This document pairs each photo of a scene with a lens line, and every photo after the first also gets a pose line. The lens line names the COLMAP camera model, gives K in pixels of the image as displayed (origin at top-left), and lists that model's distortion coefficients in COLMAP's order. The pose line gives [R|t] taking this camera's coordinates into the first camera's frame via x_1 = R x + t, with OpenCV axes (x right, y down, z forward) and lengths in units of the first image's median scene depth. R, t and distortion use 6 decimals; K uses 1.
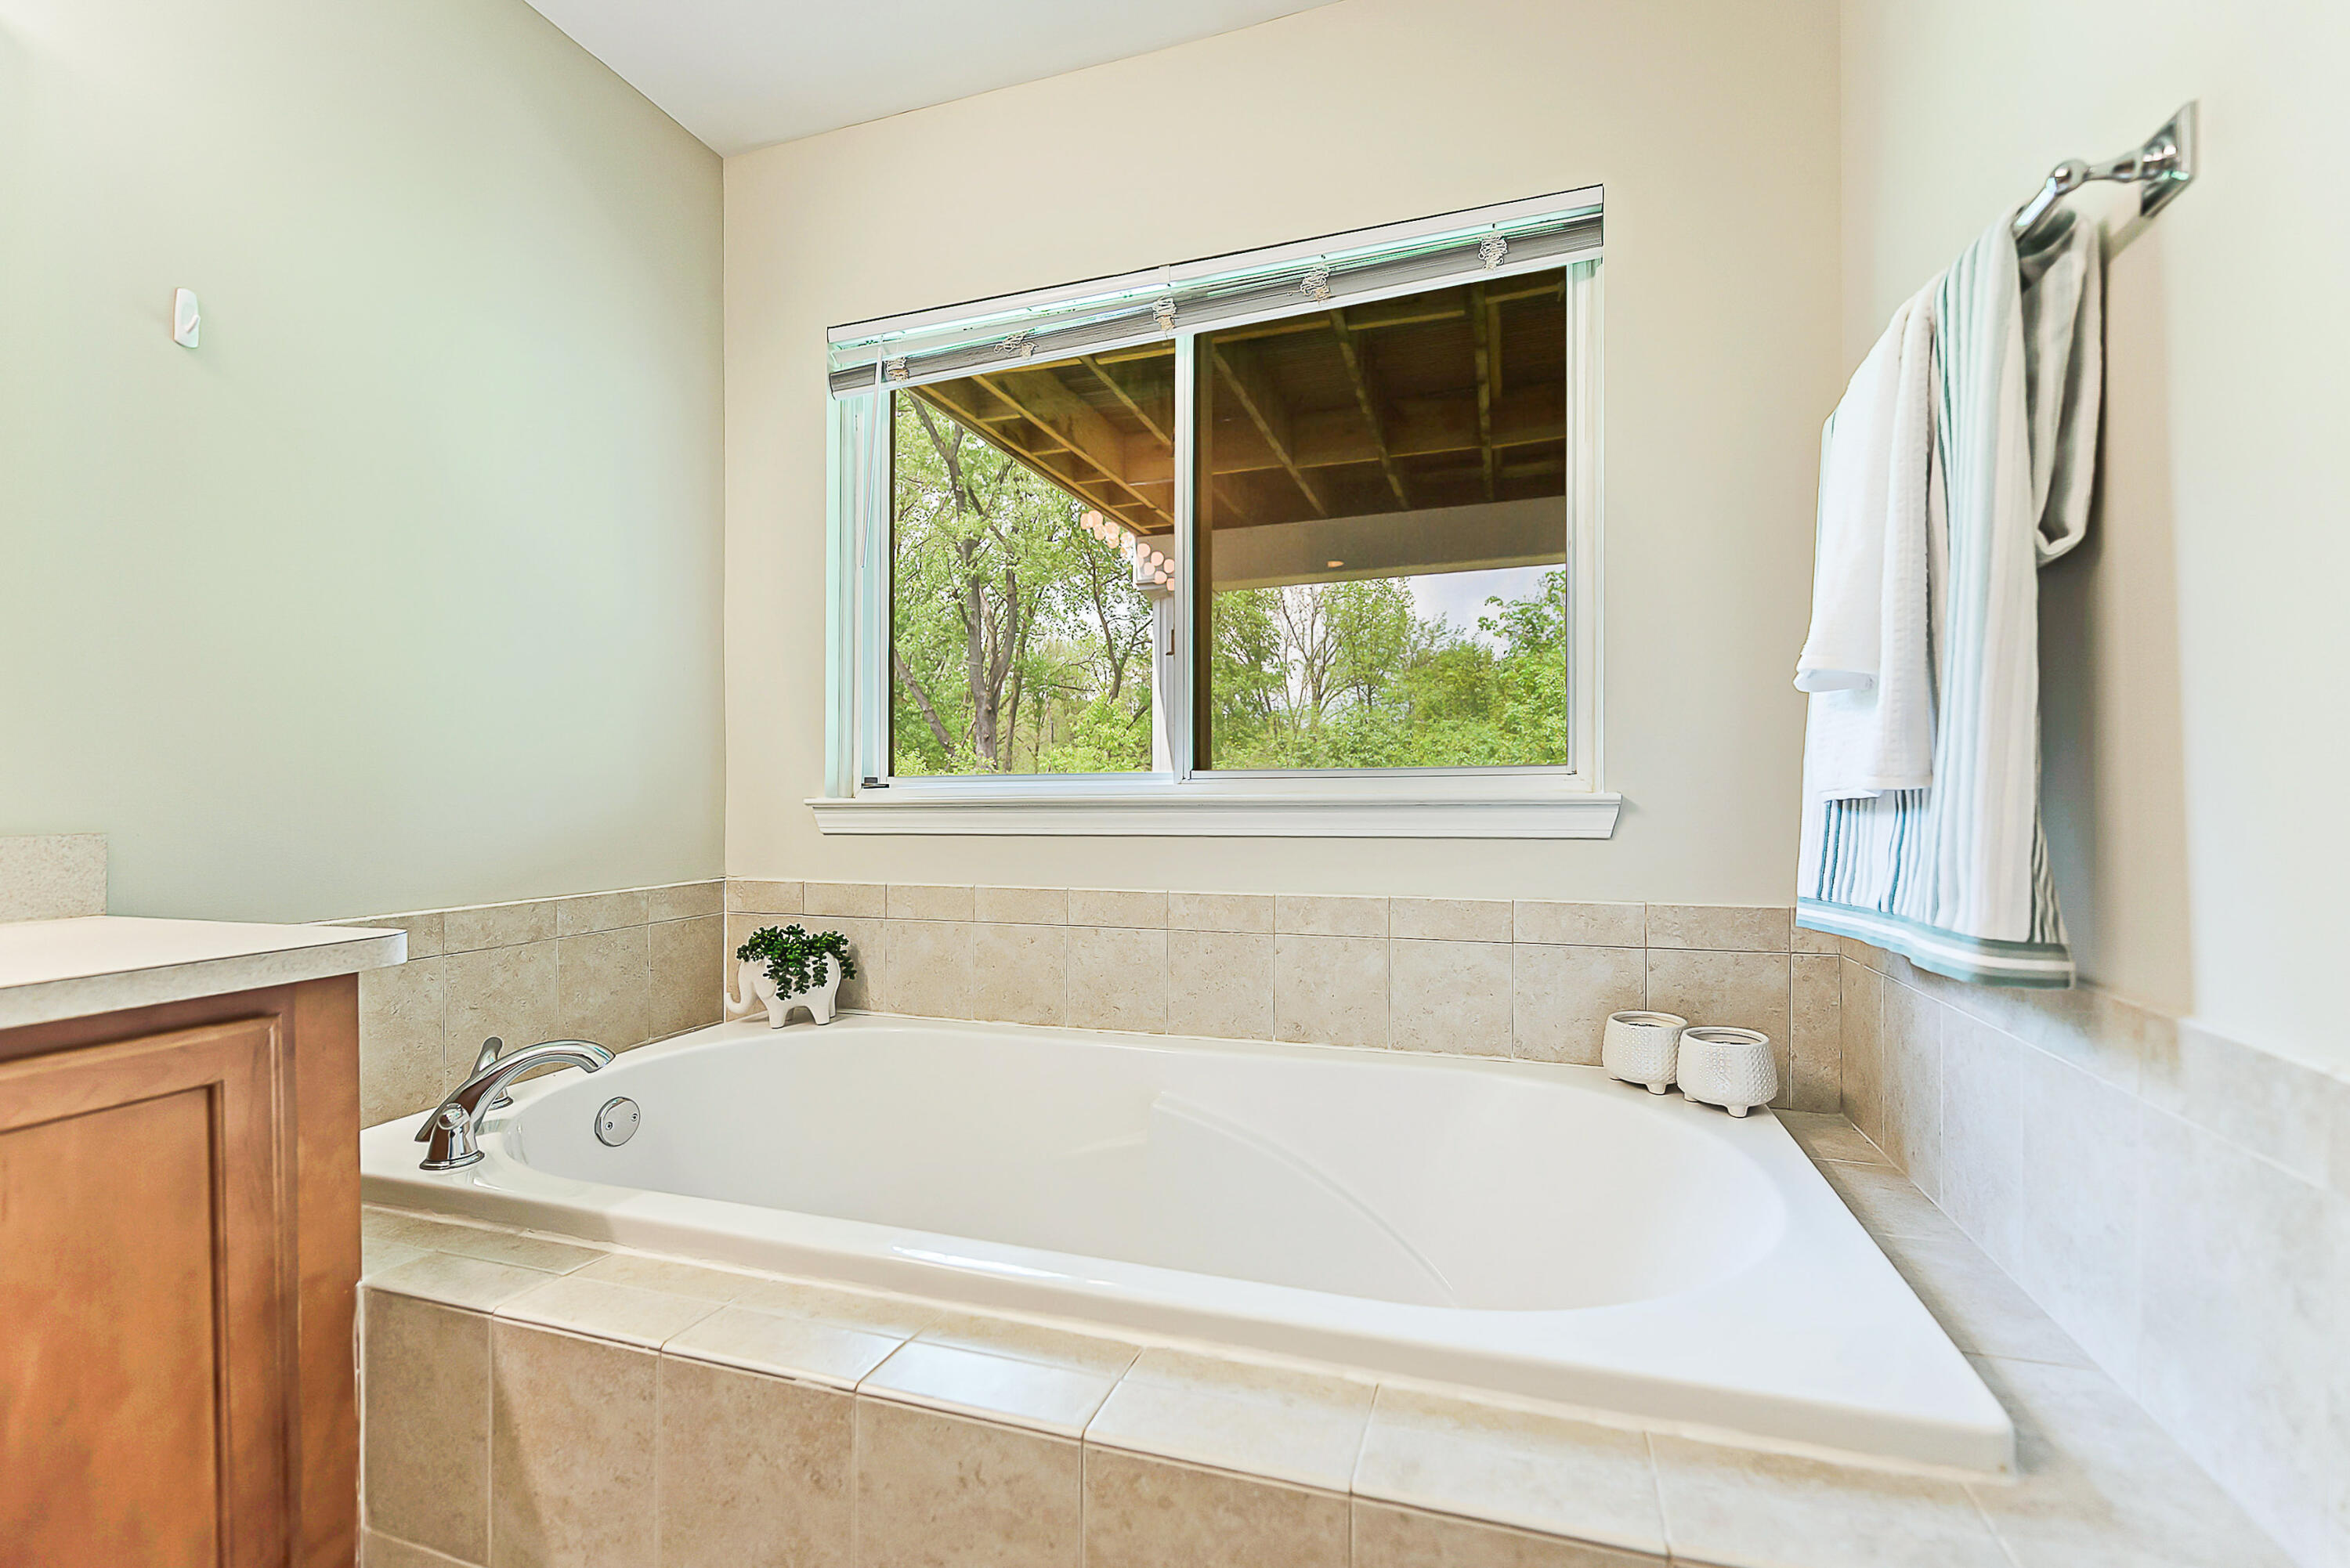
lens RADIAL K [[945.7, 0, 1175.0], [0, 945.7, 784.0], [0, 0, 1]] dist [0.019586, -0.010177]
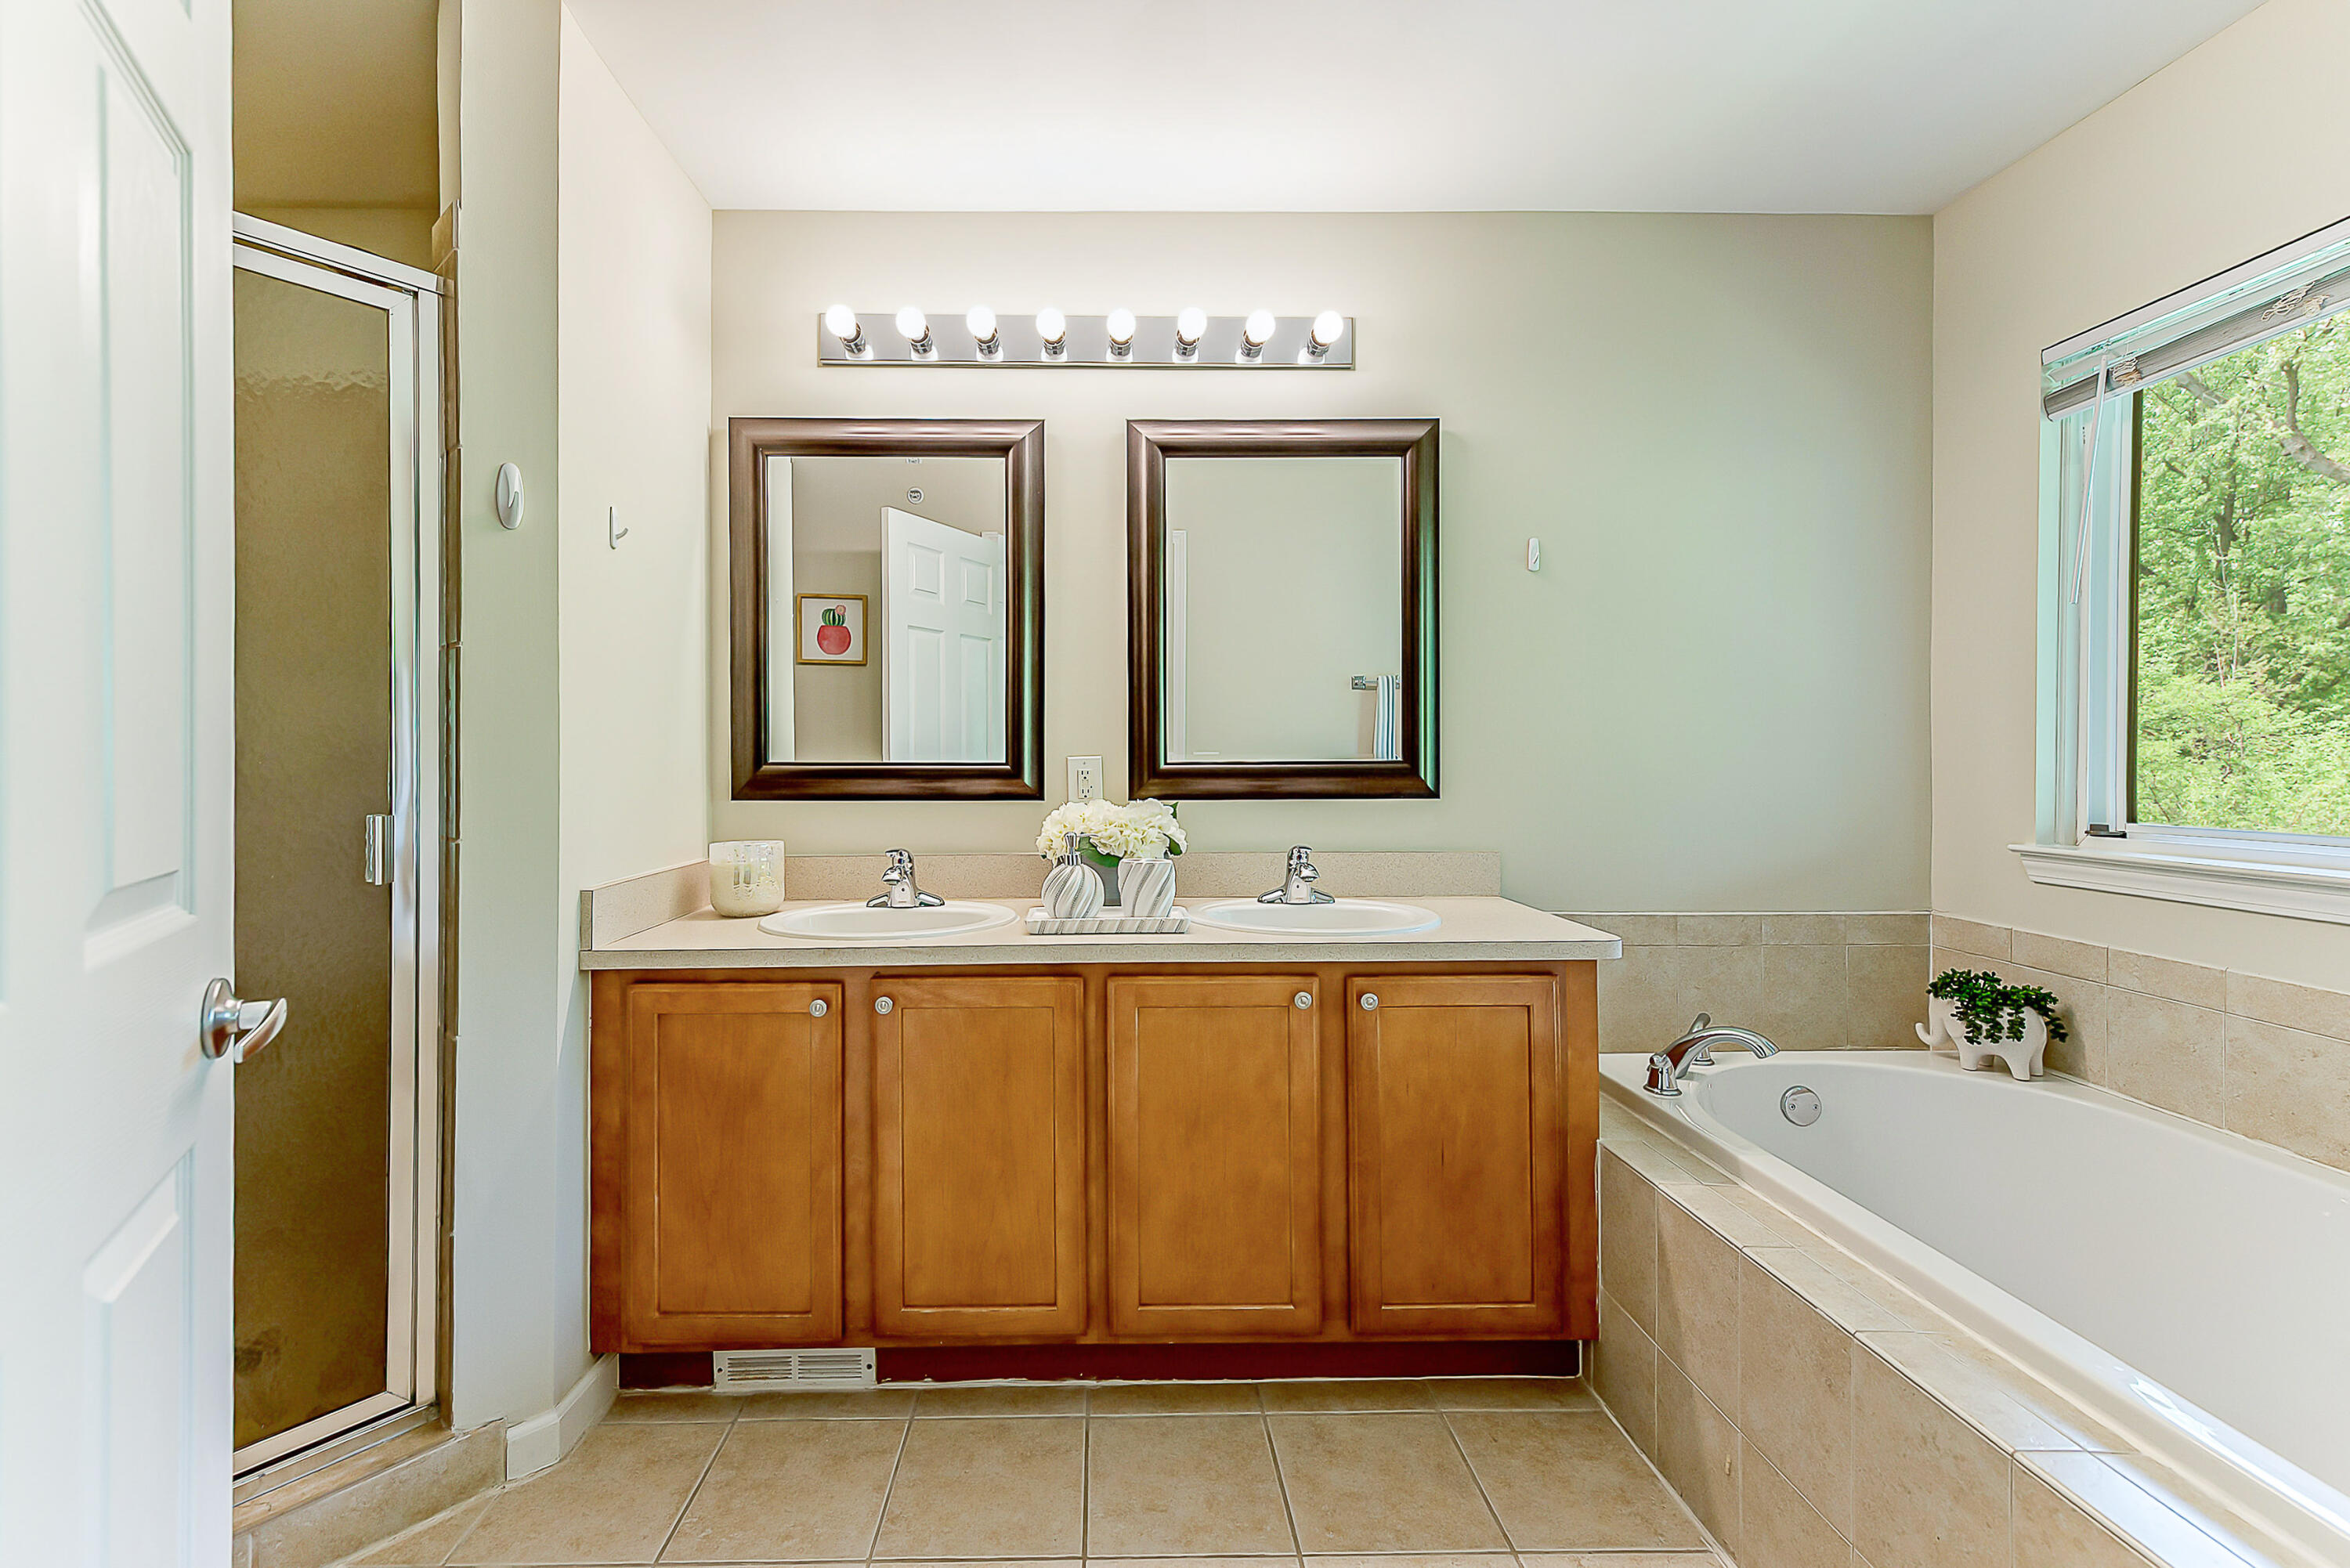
lens RADIAL K [[992.0, 0, 1162.4], [0, 992.0, 786.8], [0, 0, 1]] dist [-0.000479, -0.000392]
pose [[0.358675, 0.025696, -0.933109, 0.342462], [0.007885, 0.999502, 0.030556, -0.113966], [0.933429, -0.018317, 0.358294, -0.237365]]
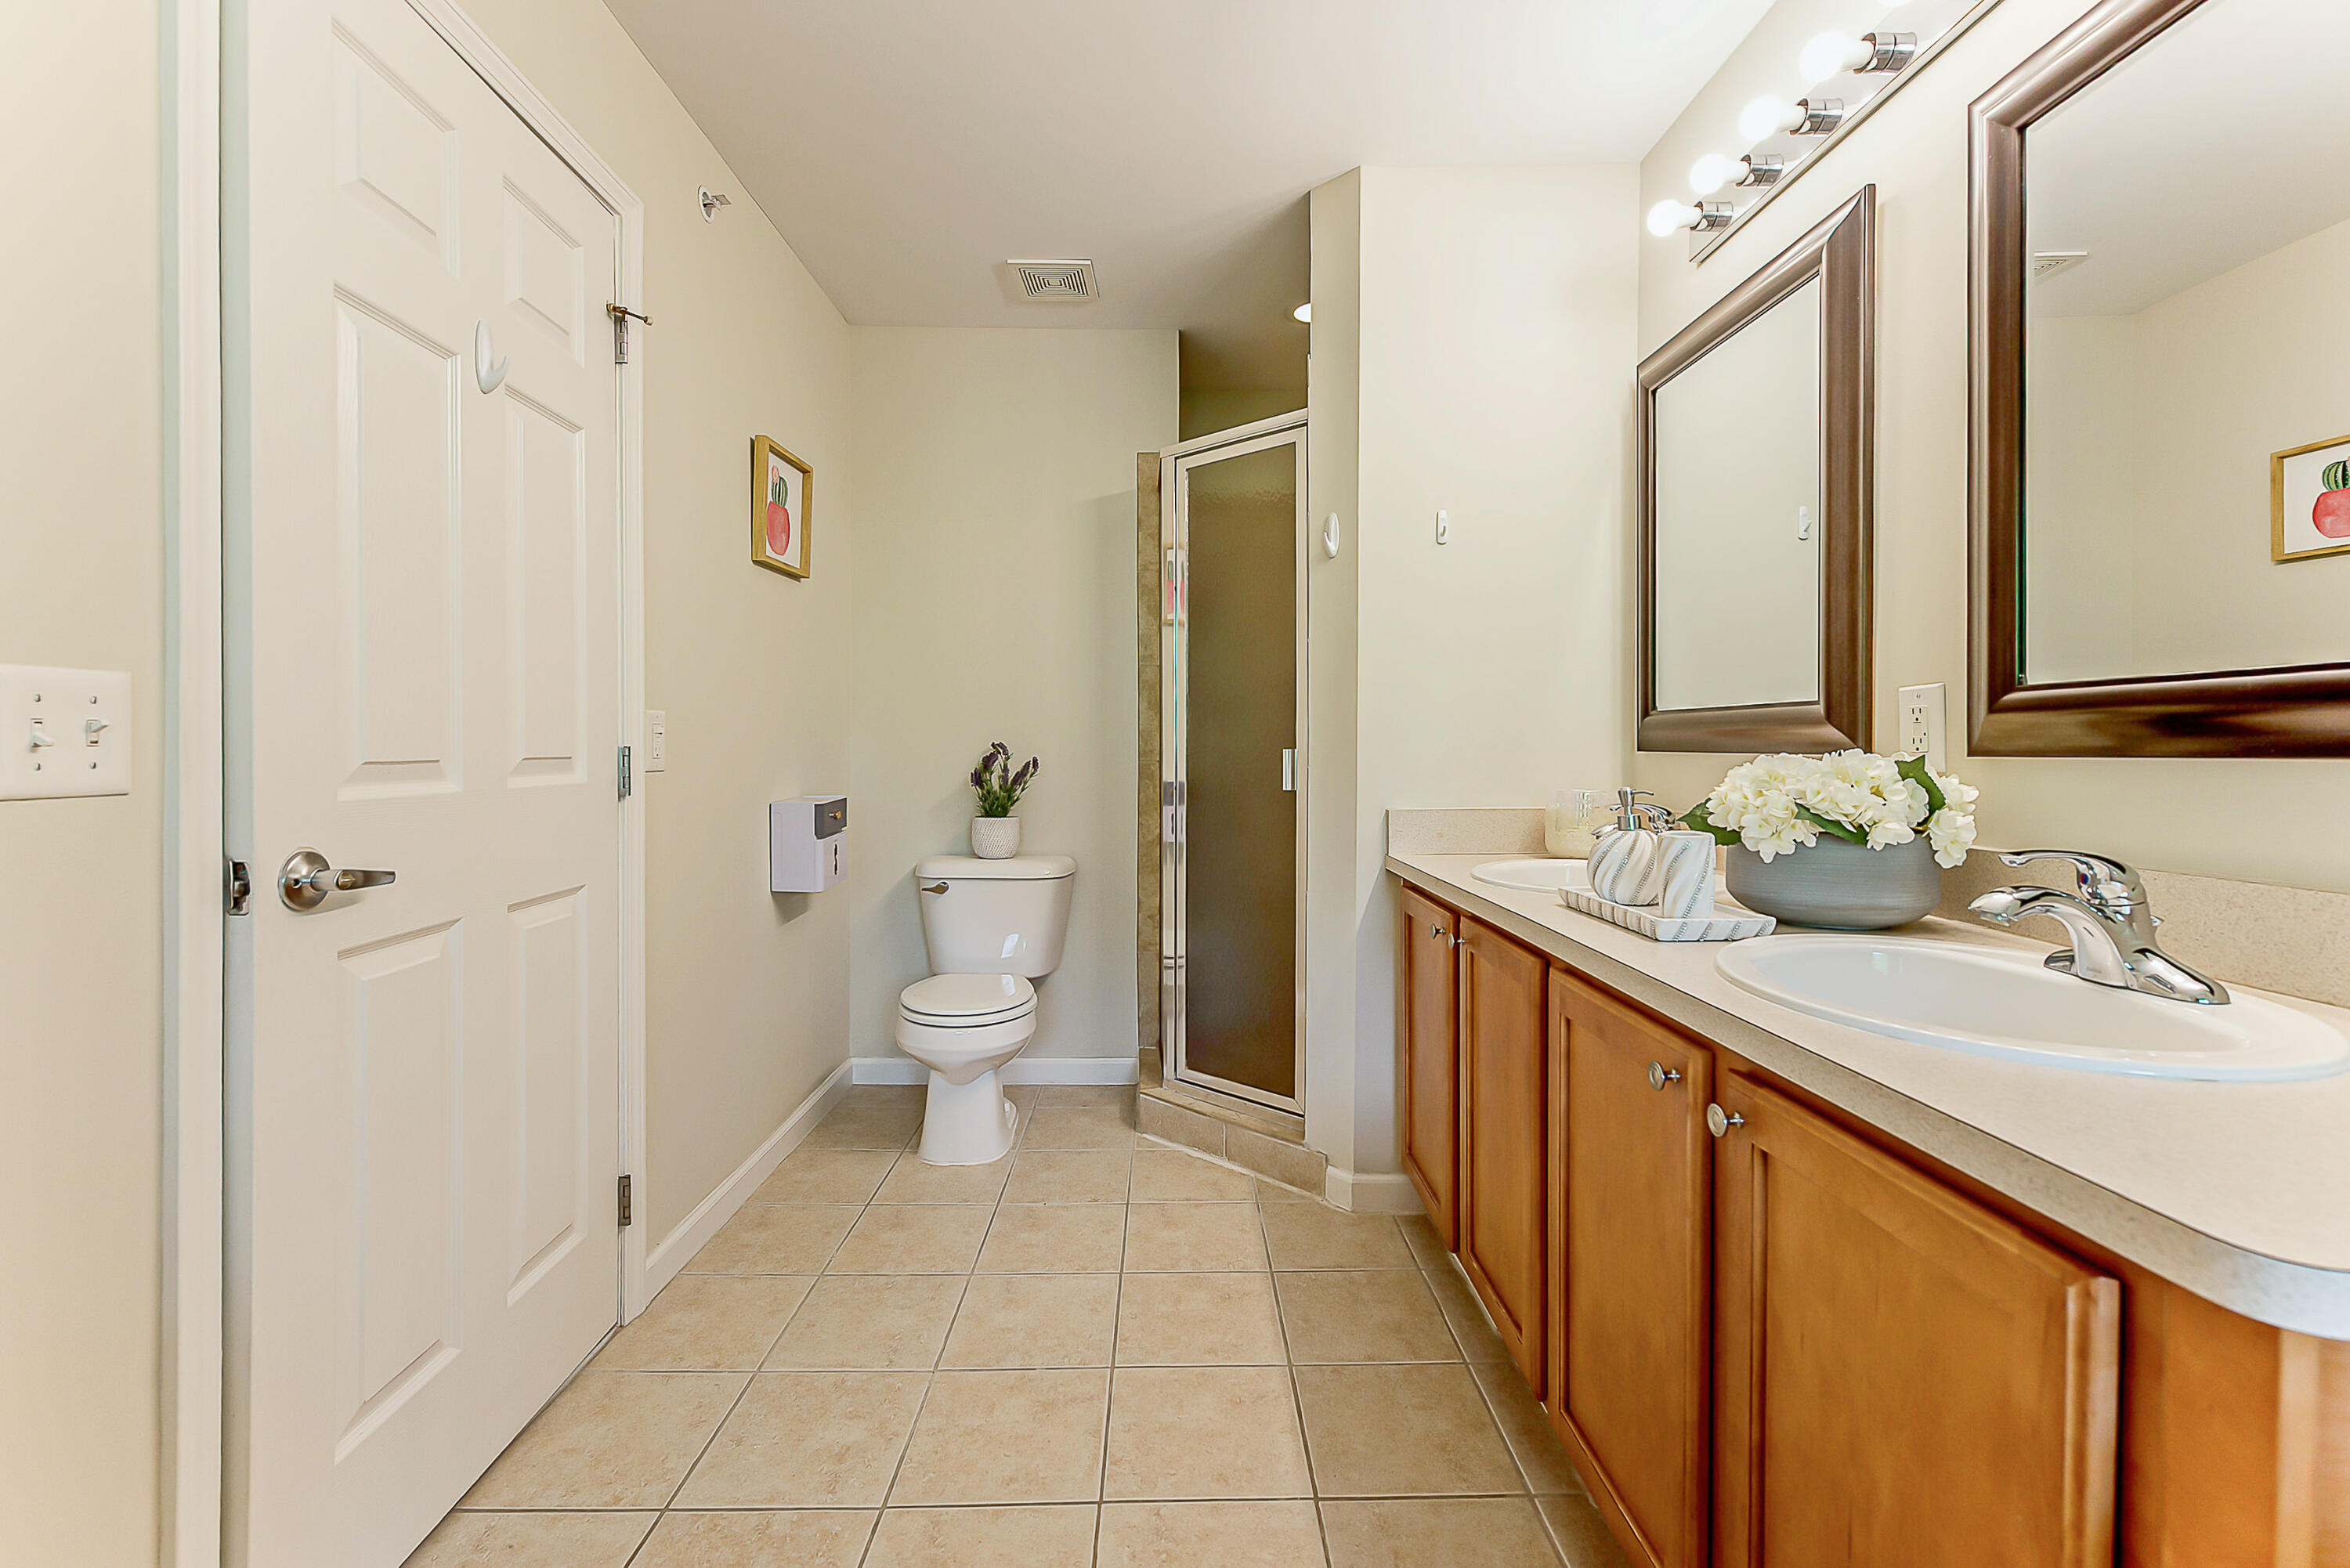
lens RADIAL K [[992.0, 0, 1162.4], [0, 992.0, 786.8], [0, 0, 1]] dist [-0.000479, -0.000392]
pose [[-0.945421, 0.020740, -0.325191, -0.118009], [0.011891, 0.999504, 0.029175, -0.053916], [0.325634, 0.023716, -0.945198, 0.839921]]
